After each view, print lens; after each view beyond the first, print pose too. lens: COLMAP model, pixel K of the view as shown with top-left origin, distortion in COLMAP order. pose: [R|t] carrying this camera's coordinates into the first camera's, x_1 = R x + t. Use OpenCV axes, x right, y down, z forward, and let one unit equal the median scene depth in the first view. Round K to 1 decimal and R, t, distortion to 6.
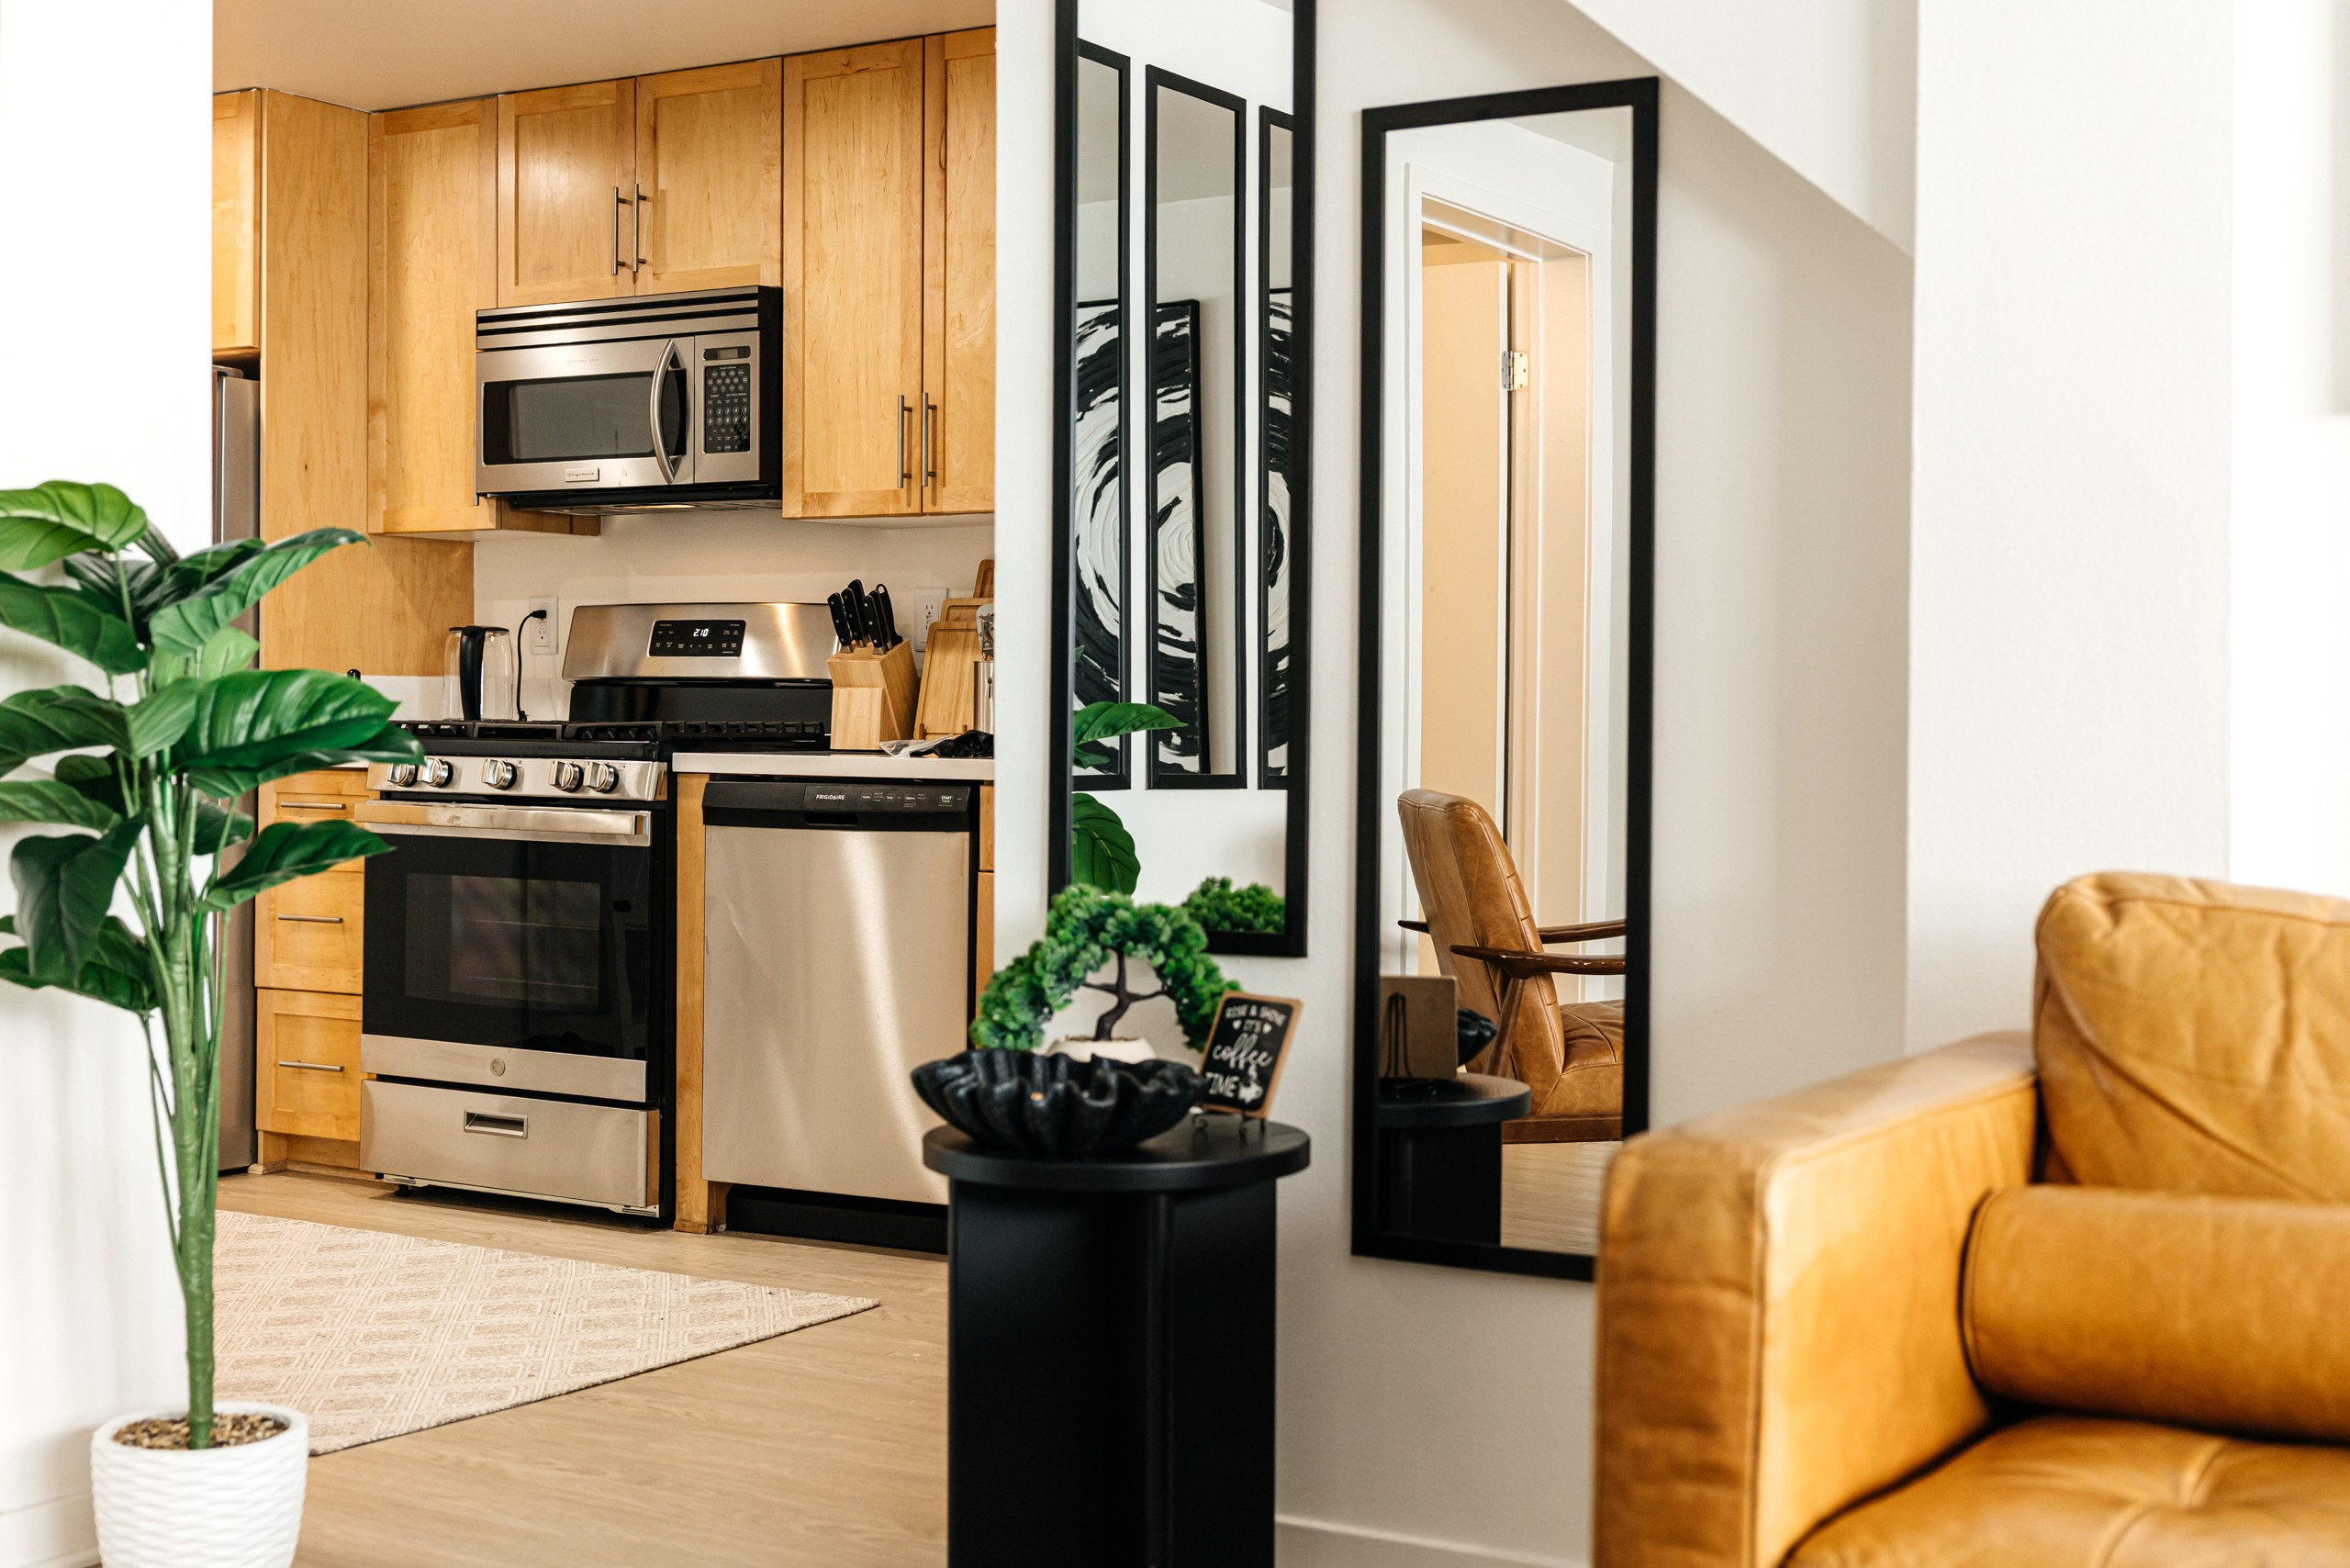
lens RADIAL K [[2958.7, 0, 1259.4], [0, 2958.7, 779.8], [0, 0, 1]] dist [-0.009941, 0.031059]
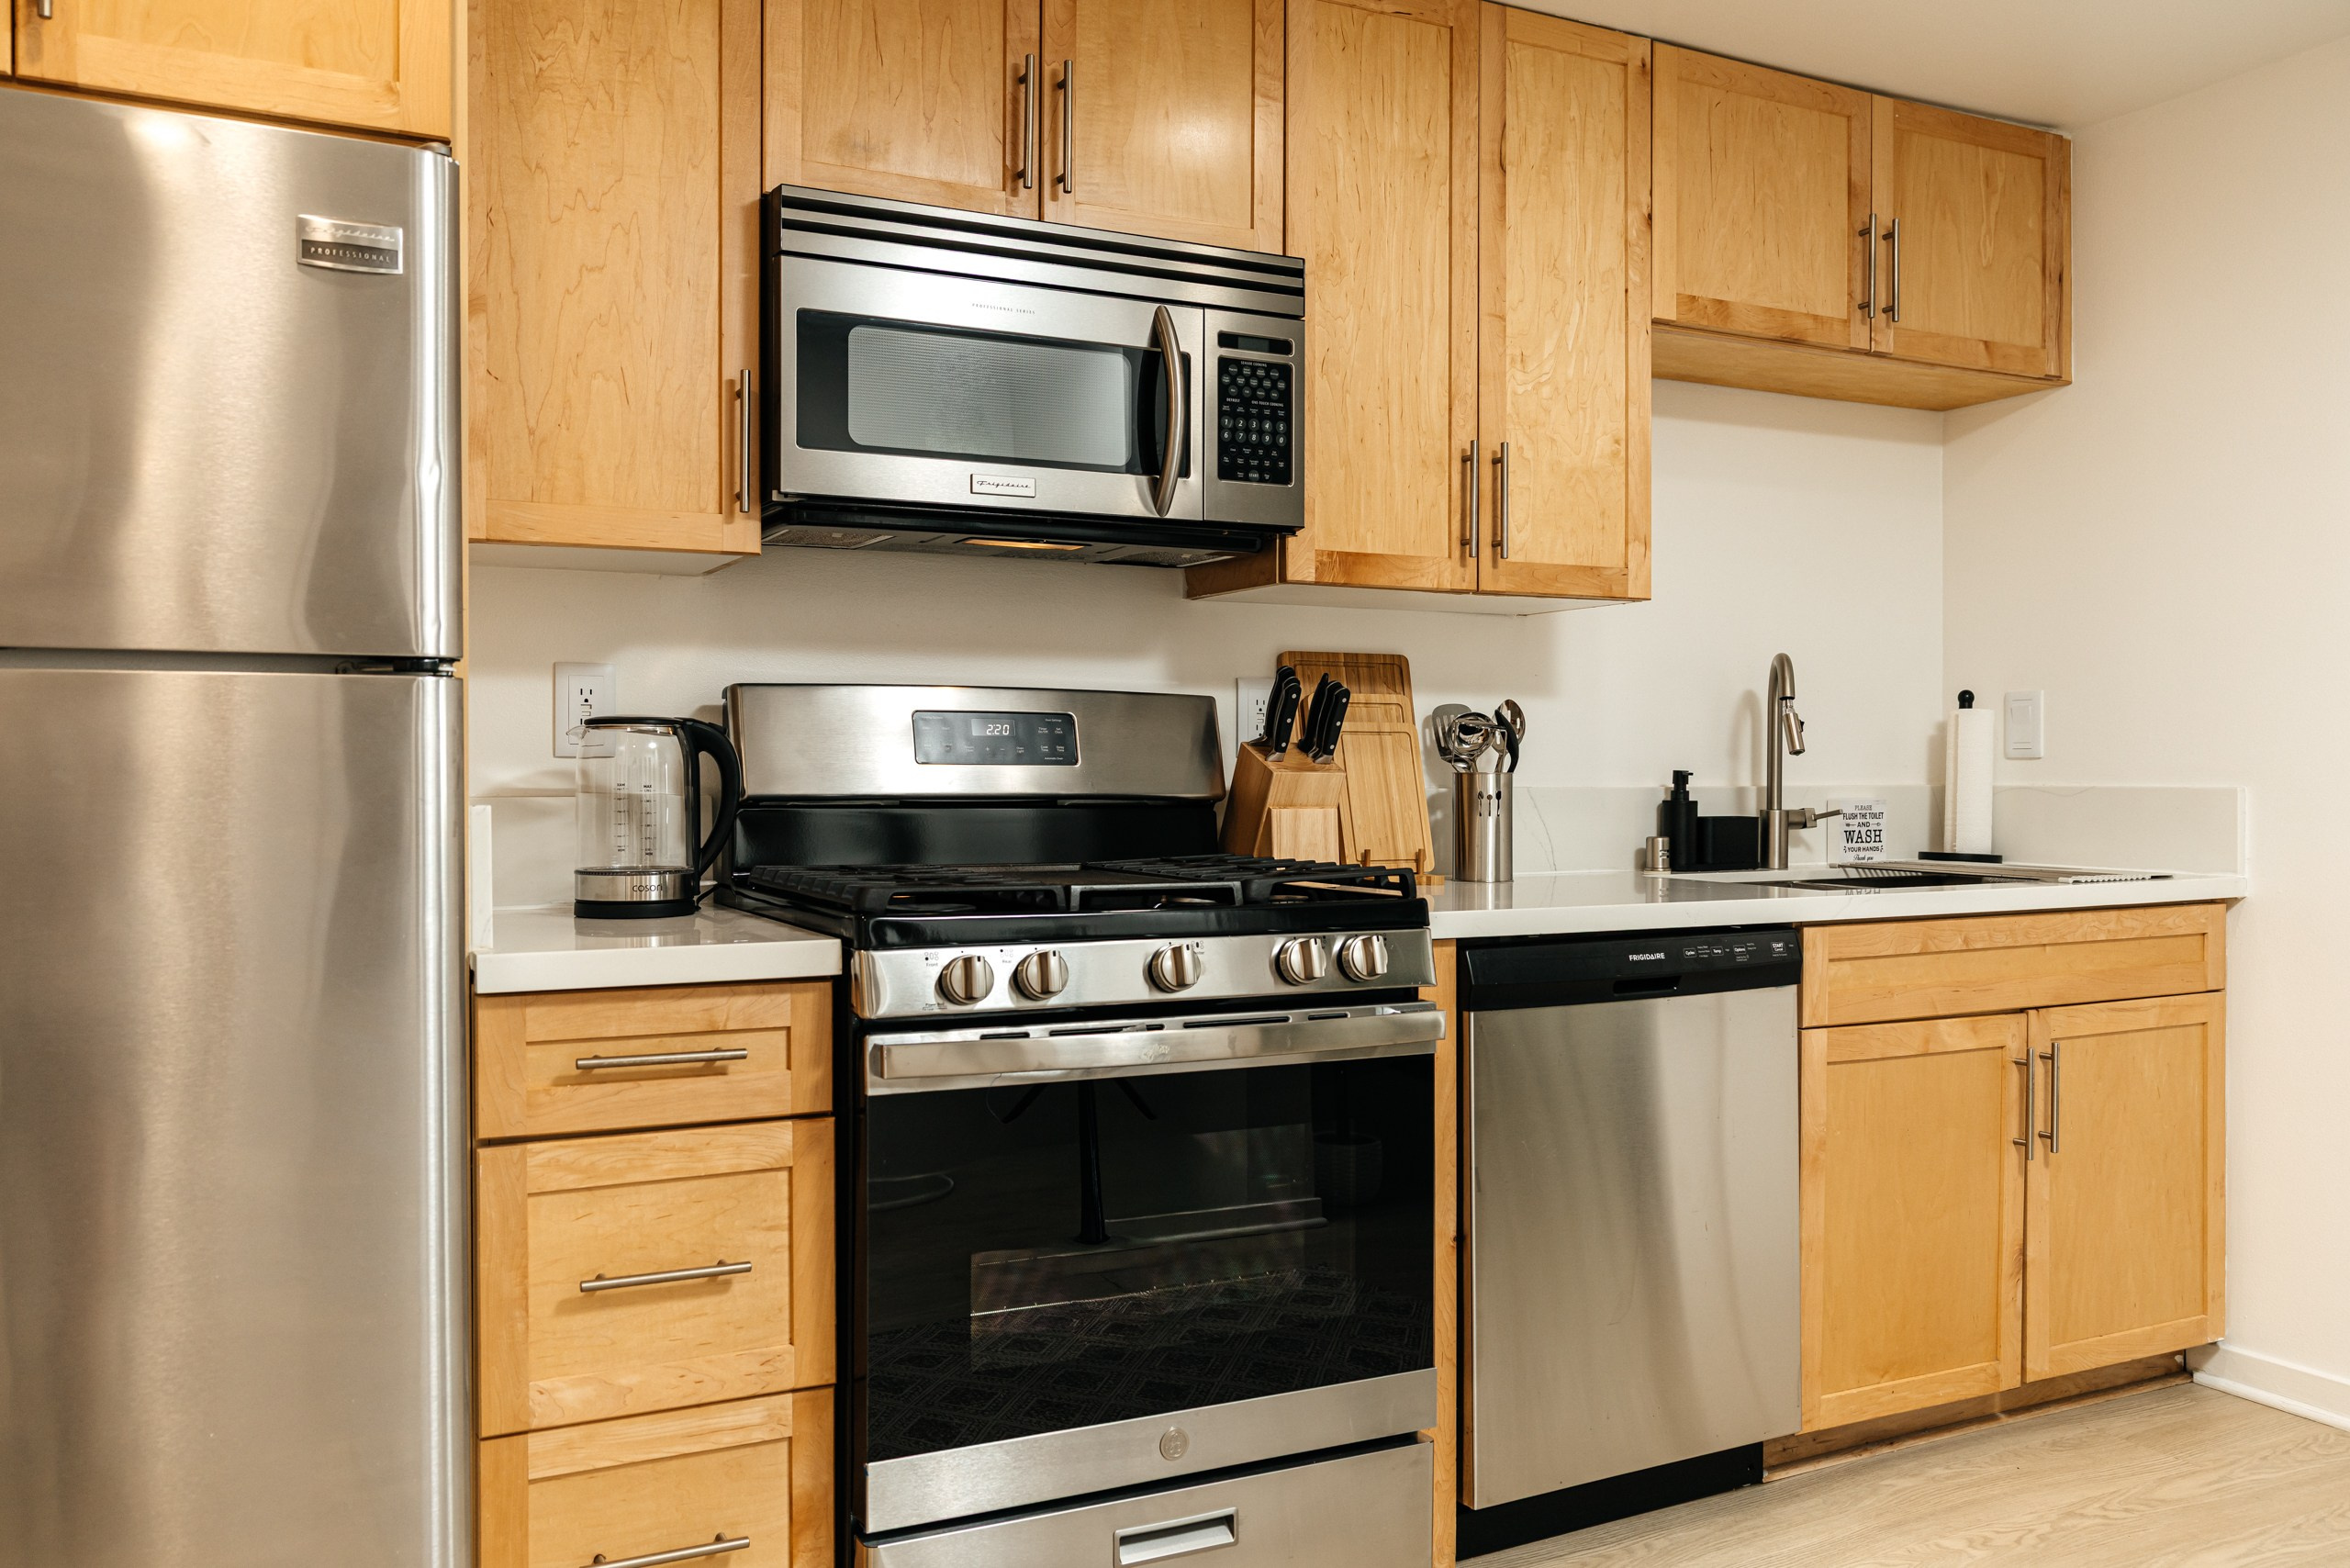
lens RADIAL K [[1826.9, 0, 1175.0], [0, 1826.9, 784.0], [0, 0, 1]] dist [-0.018313, 0.006850]
pose [[0.550063, -0.012945, 0.835023, -1.149639], [0.022307, 0.999751, 0.000805, -0.079855], [-0.834825, 0.018184, 0.550215, 1.595295]]
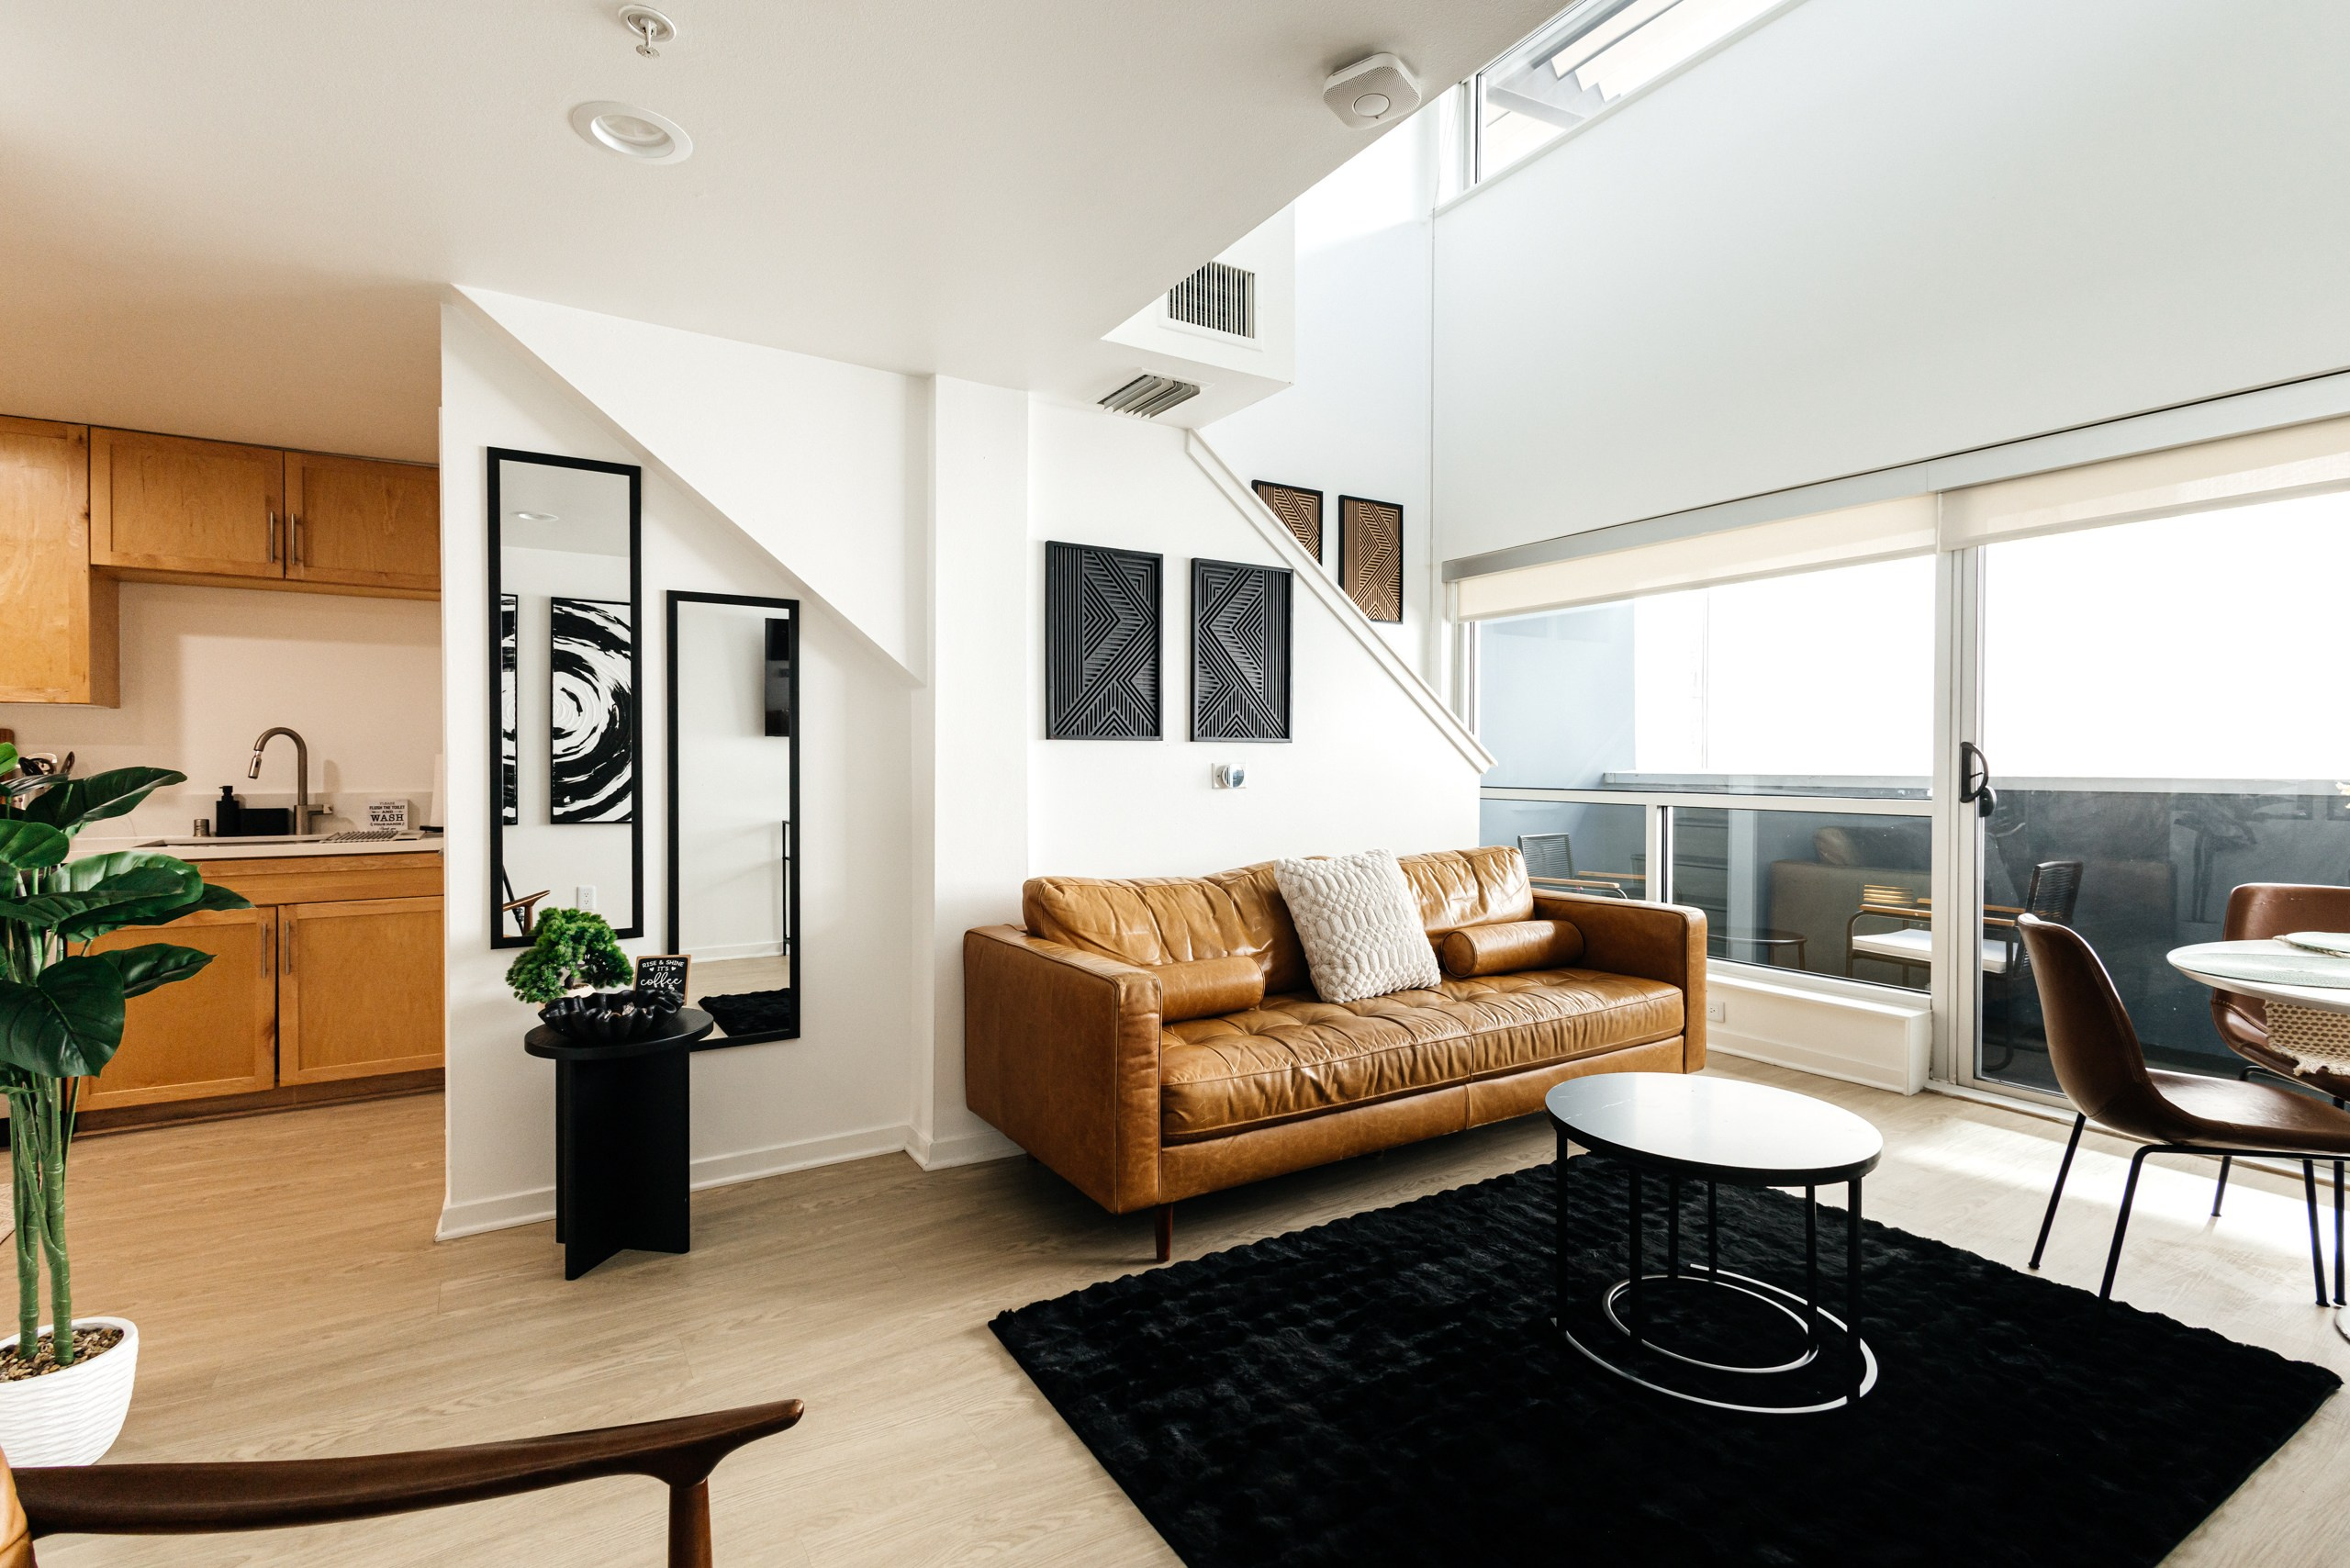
lens RADIAL K [[1094.1, 0, 1188.1], [0, 1094.1, 772.1], [0, 0, 1]] dist [0.002951, 0.000061]
pose [[0.463332, -0.013499, 0.886082, -0.663925], [0.017822, 0.999824, 0.005913, -0.083984], [-0.886006, 0.013052, 0.463490, 0.227638]]
